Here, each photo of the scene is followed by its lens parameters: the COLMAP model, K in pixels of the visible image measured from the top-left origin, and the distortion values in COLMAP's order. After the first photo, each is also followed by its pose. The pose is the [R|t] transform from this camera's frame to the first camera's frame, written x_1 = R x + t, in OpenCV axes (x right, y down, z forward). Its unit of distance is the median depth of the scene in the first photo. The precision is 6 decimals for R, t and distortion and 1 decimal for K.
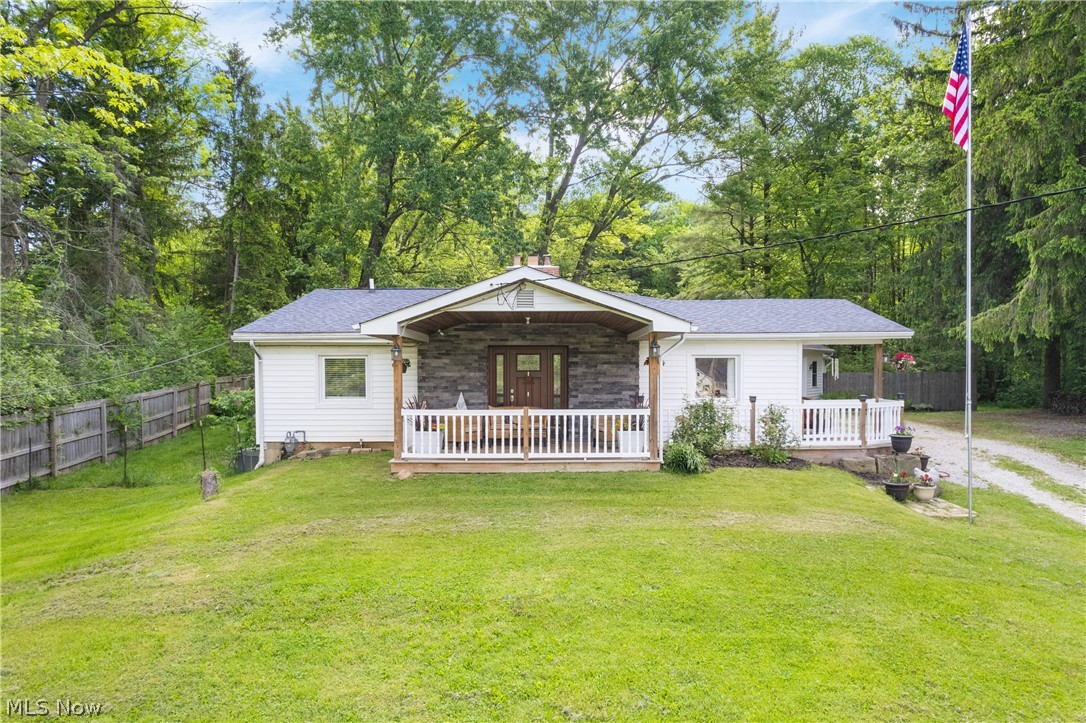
lens RADIAL K [[681.7, 0, 543.0], [0, 681.7, 361.5], [0, 0, 1]] dist [-0.002215, -0.000266]
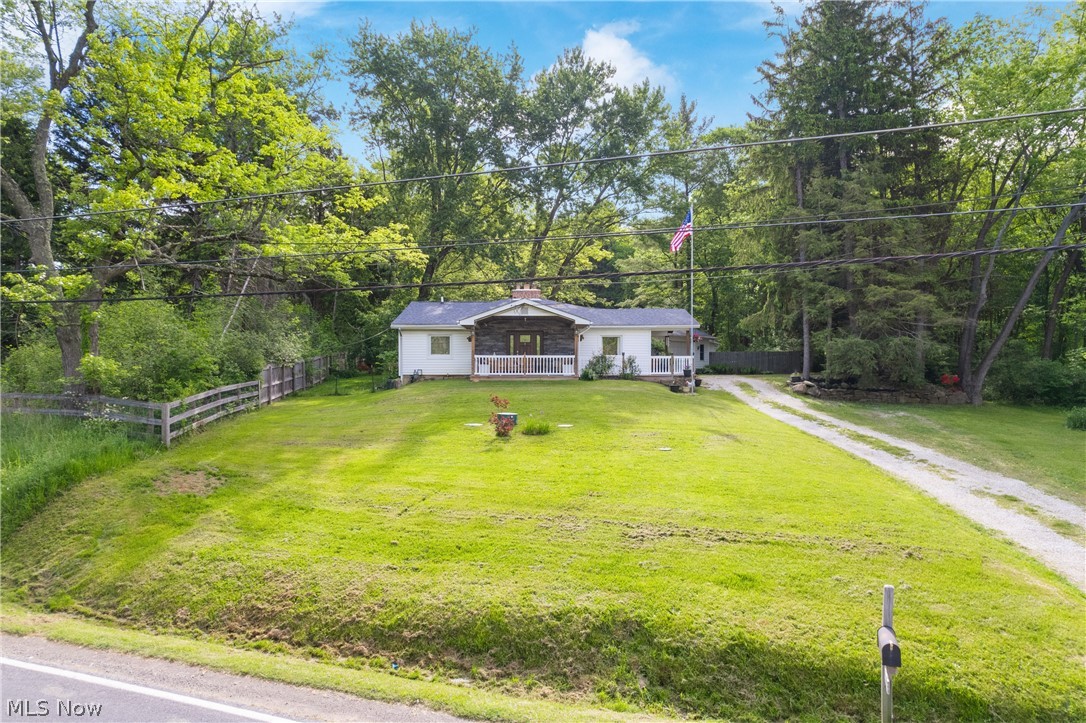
lens RADIAL K [[694.8, 0, 543.0], [0, 694.8, 361.5], [0, 0, 1]] dist [0.001010, -0.000005]
pose [[0.999892, 0.003998, 0.014141, 0.004610], [-0.004045, 0.999986, 0.003305, 0.067605], [-0.014128, -0.003362, 0.999895, -1.221983]]
